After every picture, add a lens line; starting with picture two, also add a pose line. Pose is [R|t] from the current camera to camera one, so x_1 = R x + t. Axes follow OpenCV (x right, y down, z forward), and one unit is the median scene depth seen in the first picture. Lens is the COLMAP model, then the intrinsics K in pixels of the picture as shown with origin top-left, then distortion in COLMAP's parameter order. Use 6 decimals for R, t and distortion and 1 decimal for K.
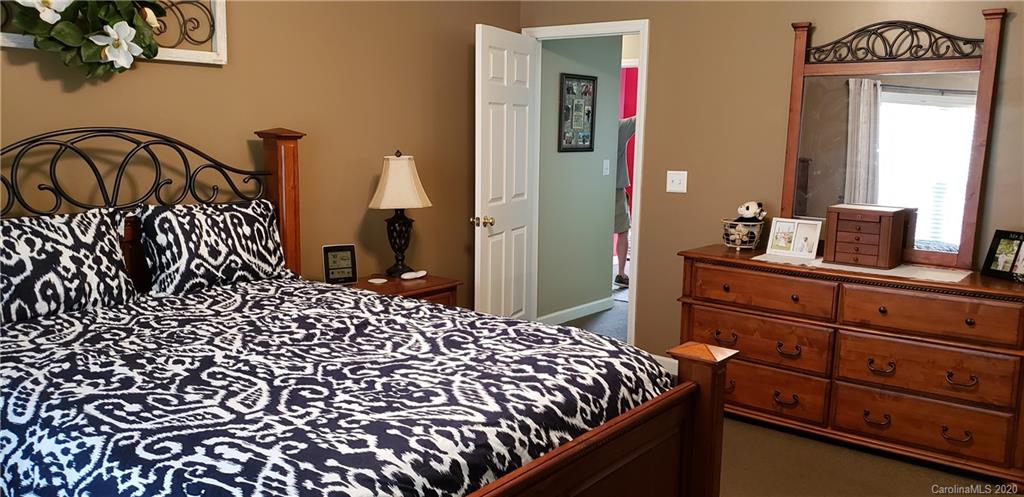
lens RADIAL K [[783.0, 0, 518.2], [0, 783.0, 251.9], [0, 0, 1]] dist [0.026111, -0.002983]
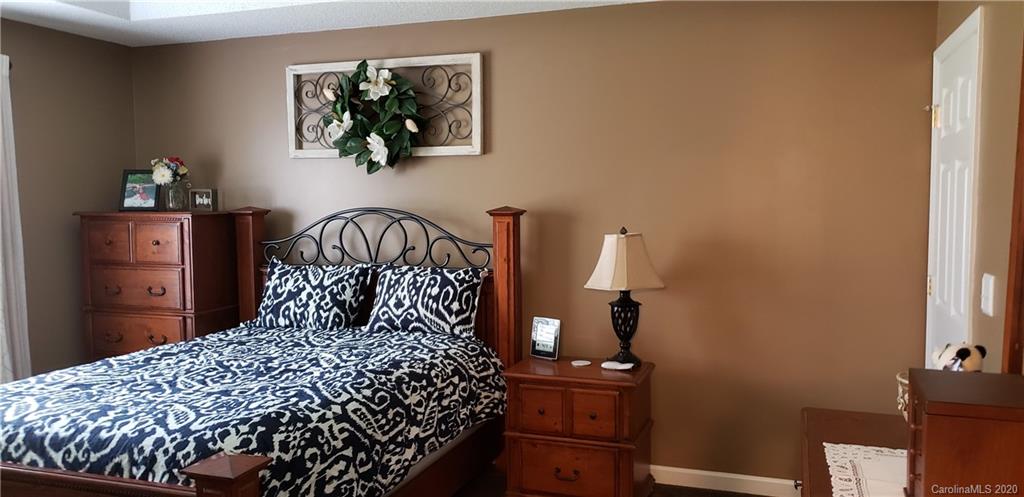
lens RADIAL K [[783.0, 0, 518.2], [0, 783.0, 251.9], [0, 0, 1]] dist [0.026111, -0.002983]
pose [[0.344375, 0.046289, -0.937690, 0.867248], [-0.131270, 0.991346, 0.000728, -0.110537], [0.929609, 0.122840, 0.347472, 0.734676]]
